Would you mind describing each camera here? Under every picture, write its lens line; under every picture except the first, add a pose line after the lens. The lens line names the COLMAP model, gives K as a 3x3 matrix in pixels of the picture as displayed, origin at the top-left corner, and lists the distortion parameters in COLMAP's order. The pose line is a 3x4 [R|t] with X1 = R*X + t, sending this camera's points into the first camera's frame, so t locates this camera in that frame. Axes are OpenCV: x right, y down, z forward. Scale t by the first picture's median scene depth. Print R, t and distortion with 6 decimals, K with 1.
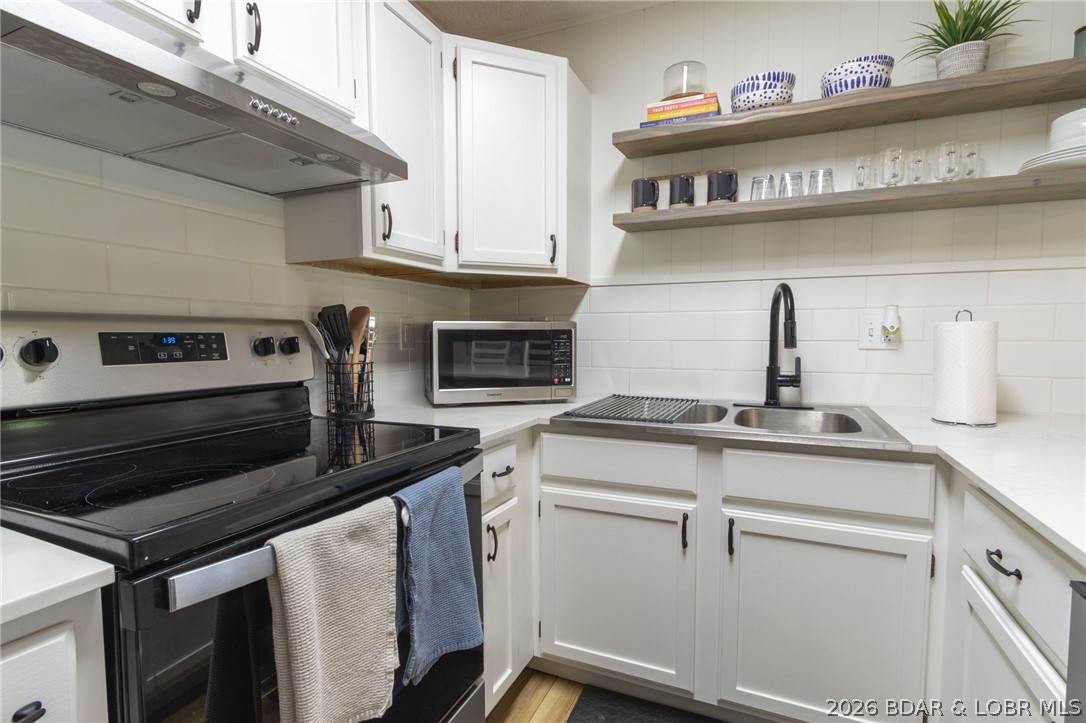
lens RADIAL K [[525.6, 0, 541.2], [0, 525.6, 364.3], [0, 0, 1]] dist [-0.001683, 0.000357]
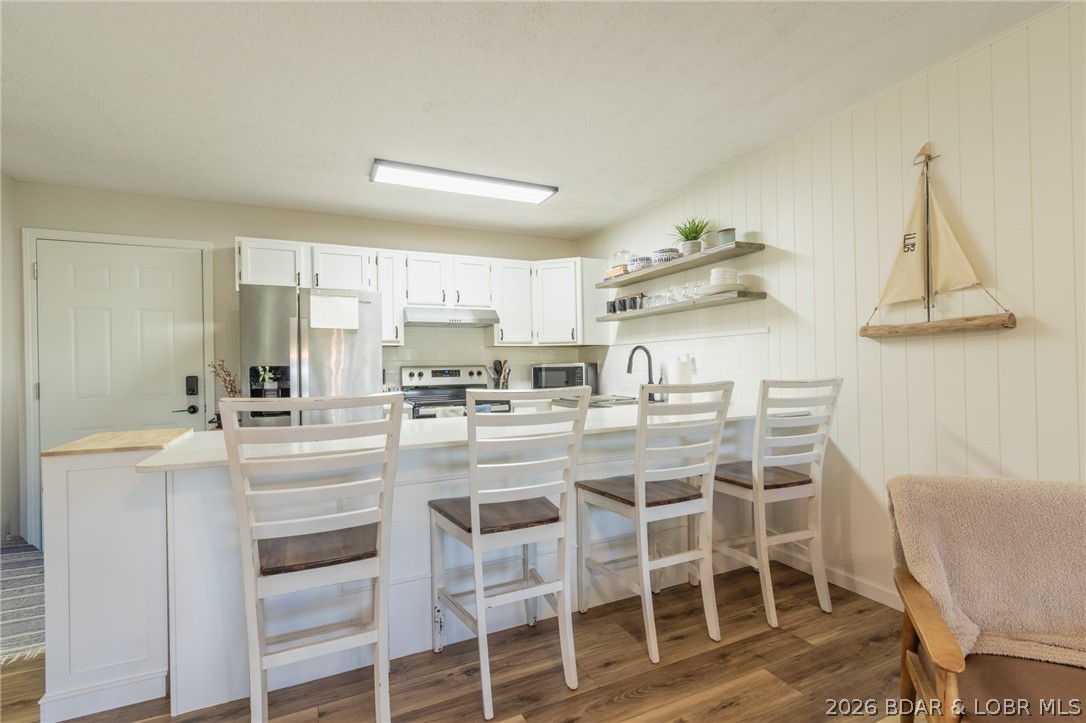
lens RADIAL K [[498.9, 0, 541.2], [0, 498.9, 359.4], [0, 0, 1]] dist [-0.005464, -0.001802]
pose [[0.755778, -0.021381, -0.654479, 1.667934], [-0.022635, 0.998017, -0.058742, 0.048267], [0.654437, 0.059211, 0.753795, -0.999294]]
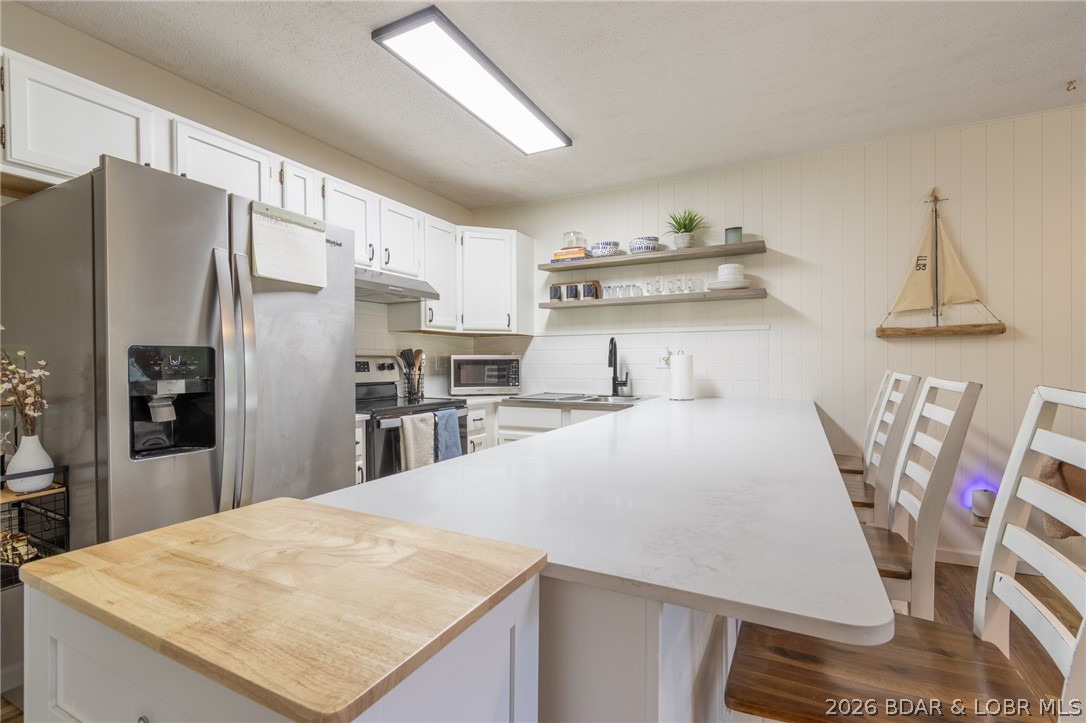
lens RADIAL K [[498.9, 0, 542.3], [0, 498.9, 365.6], [0, 0, 1]] dist [-0.005464, -0.001802]
pose [[0.998559, -0.003239, -0.053559, 0.299612], [0.000502, 0.998697, -0.051035, 0.068260], [0.053655, 0.050934, 0.997260, -1.101198]]
